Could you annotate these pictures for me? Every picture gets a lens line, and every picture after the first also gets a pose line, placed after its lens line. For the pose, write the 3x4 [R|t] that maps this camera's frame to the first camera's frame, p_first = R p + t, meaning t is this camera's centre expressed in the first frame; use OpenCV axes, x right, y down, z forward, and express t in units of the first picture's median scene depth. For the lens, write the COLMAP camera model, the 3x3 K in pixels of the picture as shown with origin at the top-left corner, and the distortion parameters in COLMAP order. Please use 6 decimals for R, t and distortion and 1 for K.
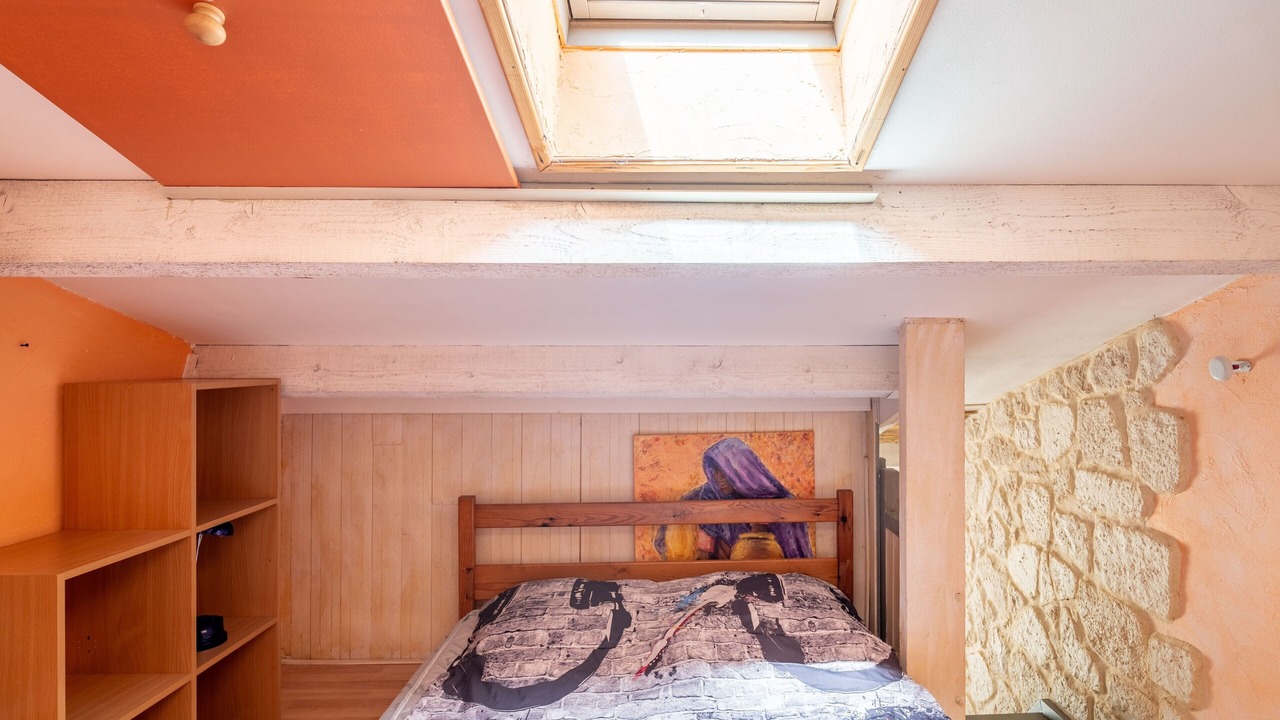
lens RADIAL K [[685.7, 0, 639.9], [0, 685.7, 356.3], [0, 0, 1]] dist [0.000419, -0.004524]
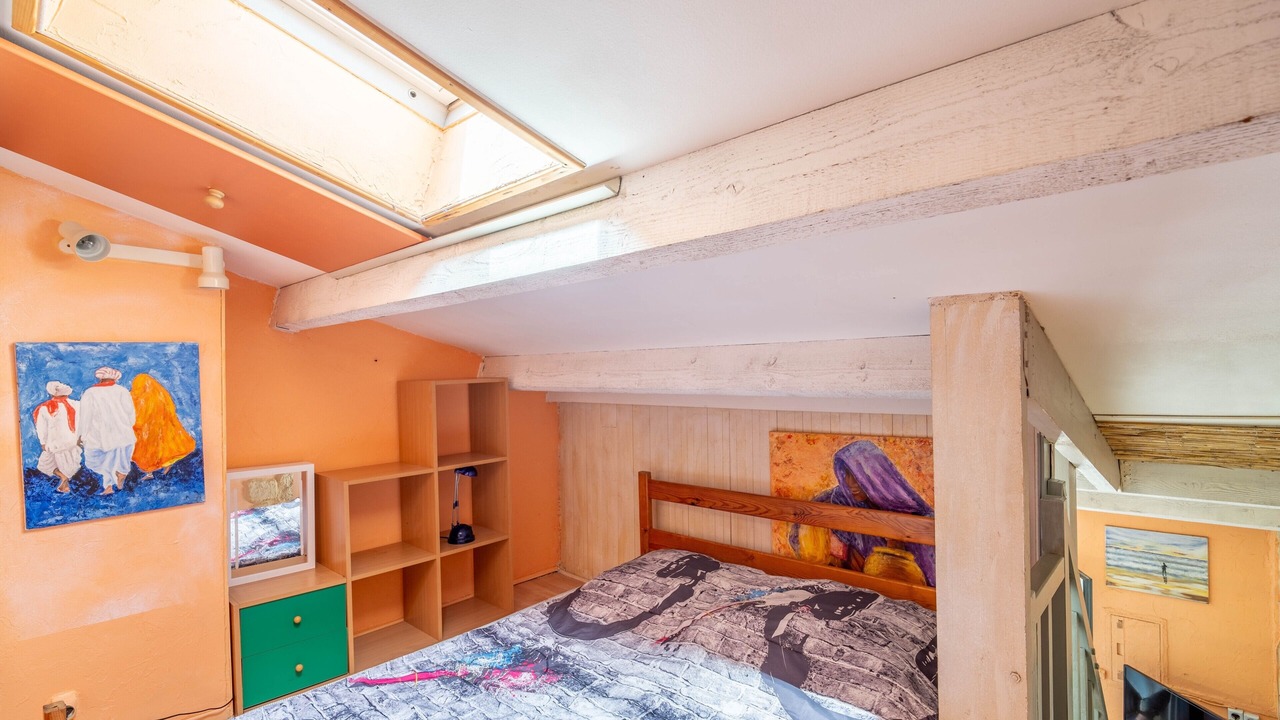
lens RADIAL K [[605.7, 0, 635.3], [0, 605.7, 369.4], [0, 0, 1]] dist [-0.001814, -0.000735]
pose [[0.702309, -0.012158, -0.711768, 0.588866], [0.027281, 0.999579, 0.009845, 0.008298], [0.711349, -0.026332, 0.702346, 0.253747]]
